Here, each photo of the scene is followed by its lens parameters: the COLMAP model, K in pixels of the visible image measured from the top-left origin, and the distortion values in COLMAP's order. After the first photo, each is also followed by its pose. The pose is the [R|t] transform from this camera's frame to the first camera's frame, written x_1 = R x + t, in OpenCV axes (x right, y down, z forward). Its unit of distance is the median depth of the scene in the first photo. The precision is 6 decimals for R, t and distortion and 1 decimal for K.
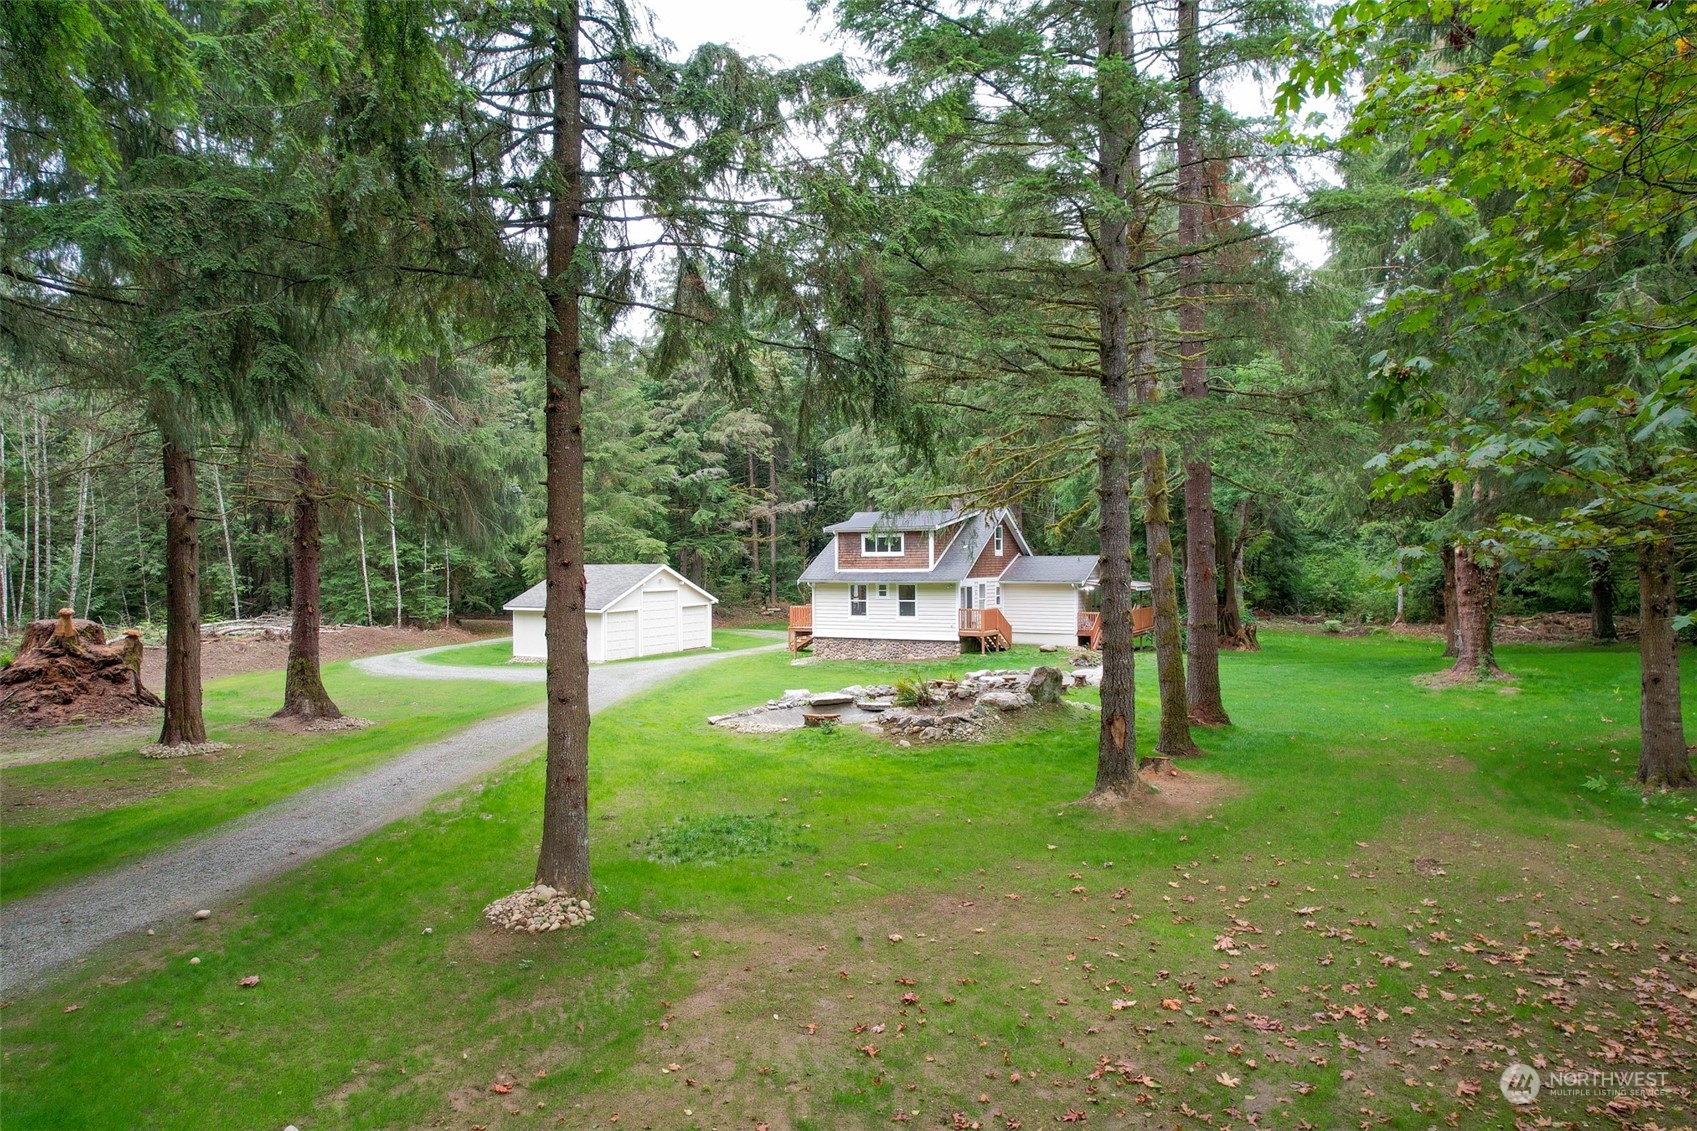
lens RADIAL K [[1086.2, 0, 848.8], [0, 1086.2, 558.1], [0, 0, 1]] dist [-0.009664, -0.000671]
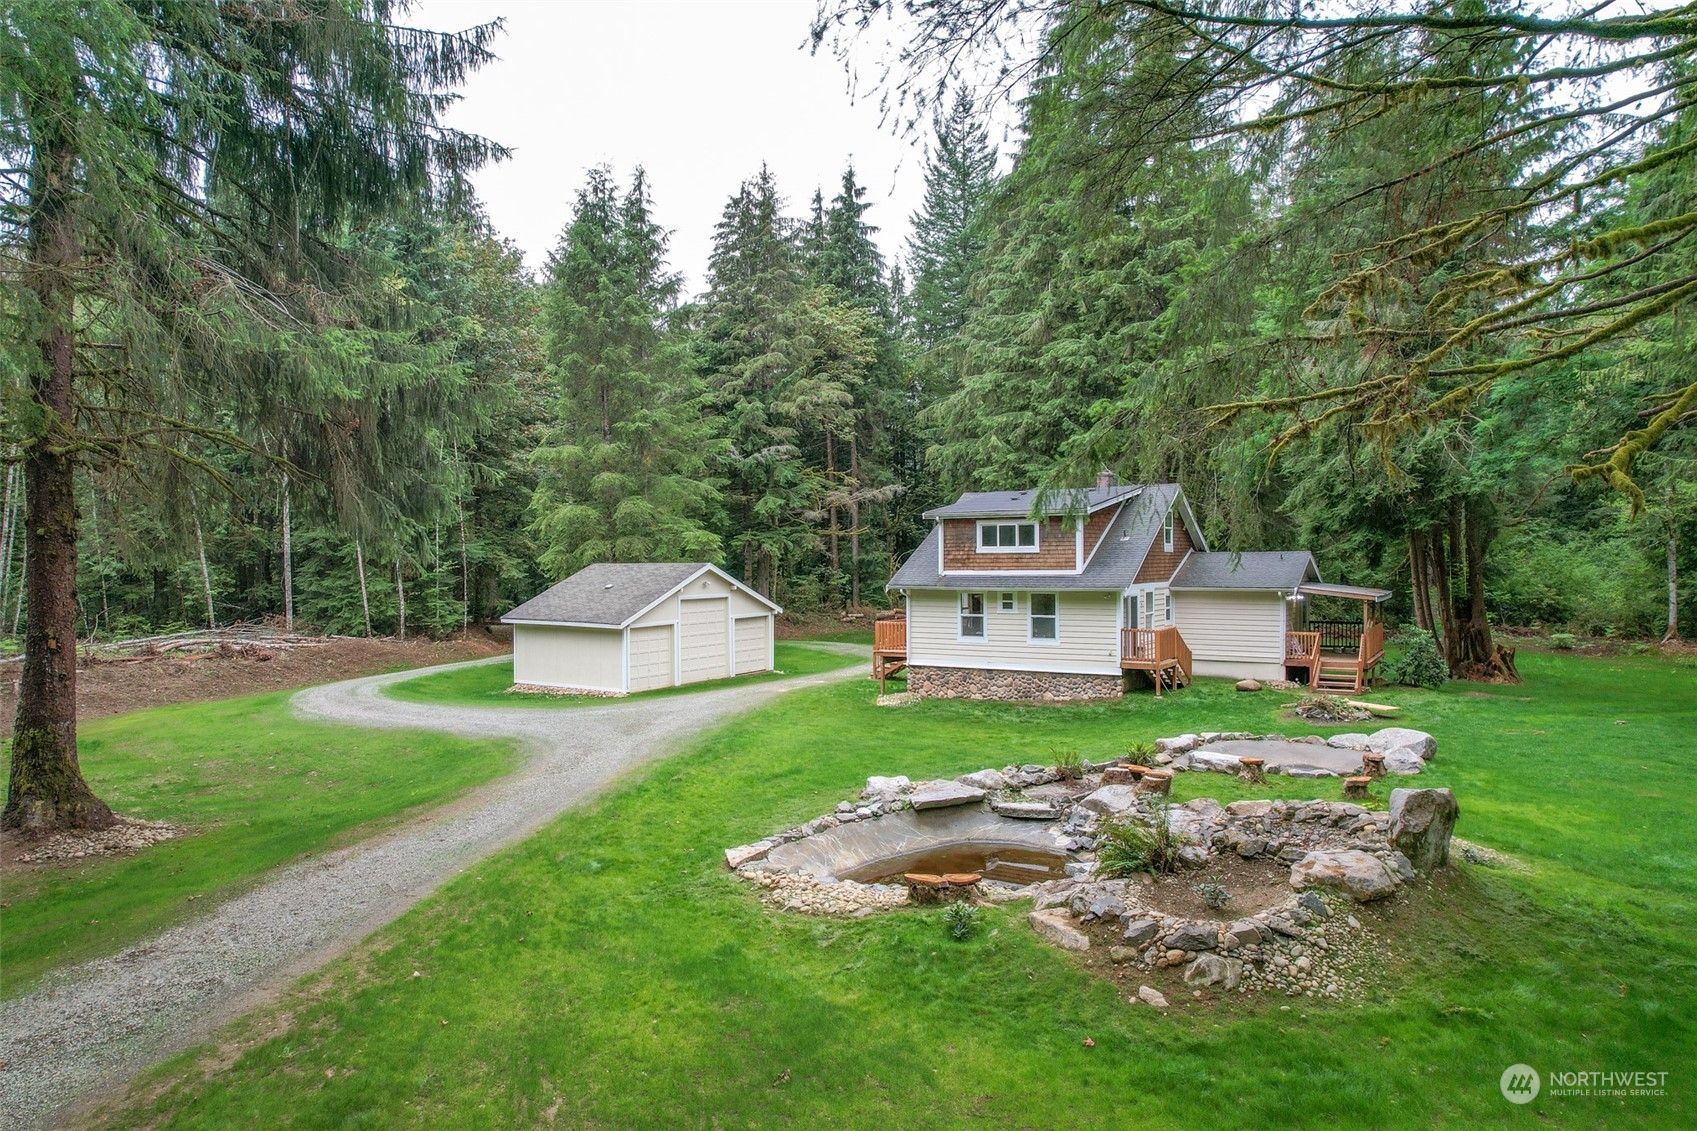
lens RADIAL K [[1086.2, 0, 851.0], [0, 1086.2, 557.6], [0, 0, 1]] dist [-0.009664, -0.000671]
pose [[0.997168, -0.000067, -0.075205, -0.014711], [0.000278, 0.999996, 0.002797, -0.000310], [0.075204, -0.002810, 0.997164, 0.255007]]
